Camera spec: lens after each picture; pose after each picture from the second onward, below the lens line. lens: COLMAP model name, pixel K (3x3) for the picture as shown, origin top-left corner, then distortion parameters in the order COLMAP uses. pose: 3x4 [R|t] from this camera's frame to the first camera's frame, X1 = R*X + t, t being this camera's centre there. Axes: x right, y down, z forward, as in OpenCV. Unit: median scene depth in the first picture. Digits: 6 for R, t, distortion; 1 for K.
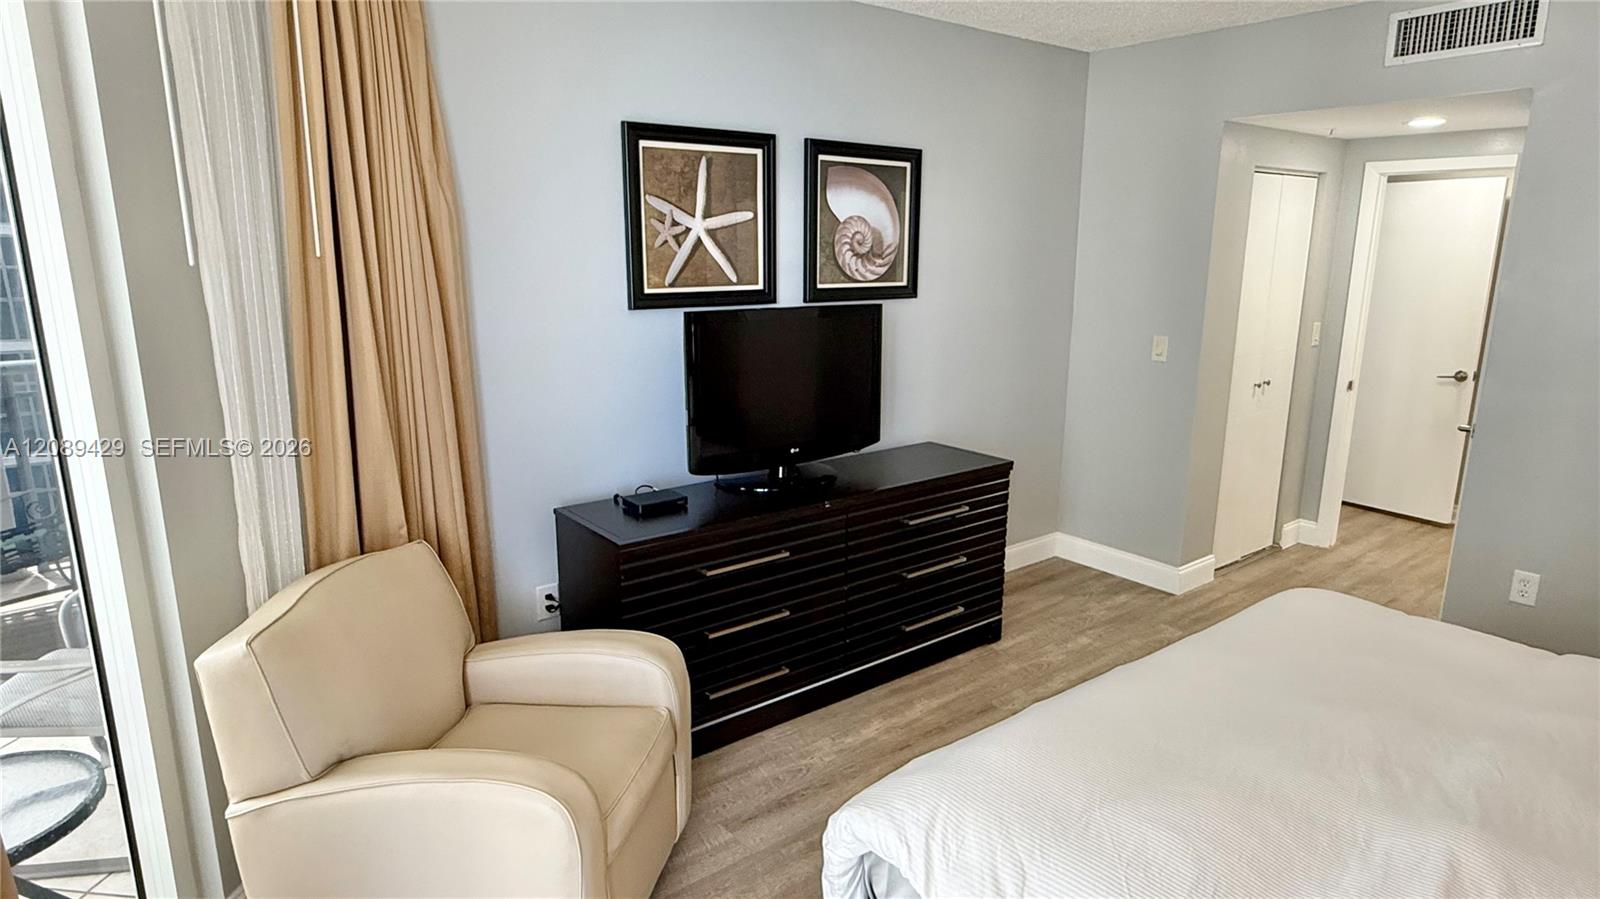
lens RADIAL K [[916.5, 0, 791.2], [0, 916.5, 454.7], [0, 0, 1]] dist [-0.003819, 0.000534]
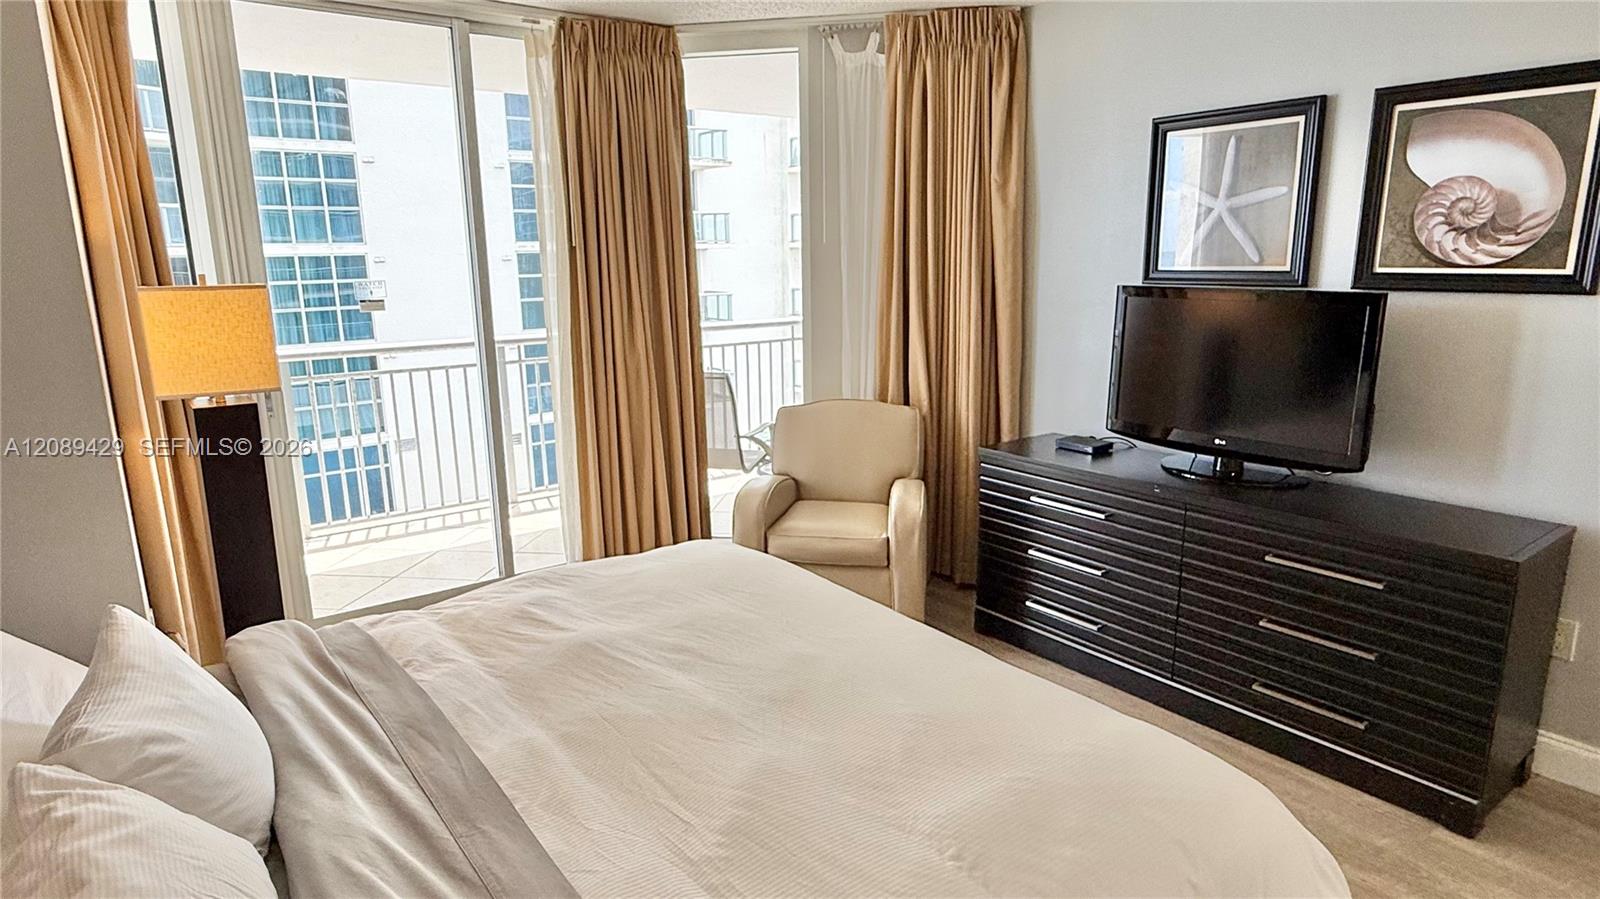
lens RADIAL K [[916.5, 0, 796.6], [0, 916.5, 453.2], [0, 0, 1]] dist [-0.003819, 0.000534]
pose [[-0.019191, 0.210535, -0.977398, 0.841431], [-0.211686, 0.954560, 0.209772, -0.089067], [0.977149, 0.210927, 0.026248, 0.503556]]
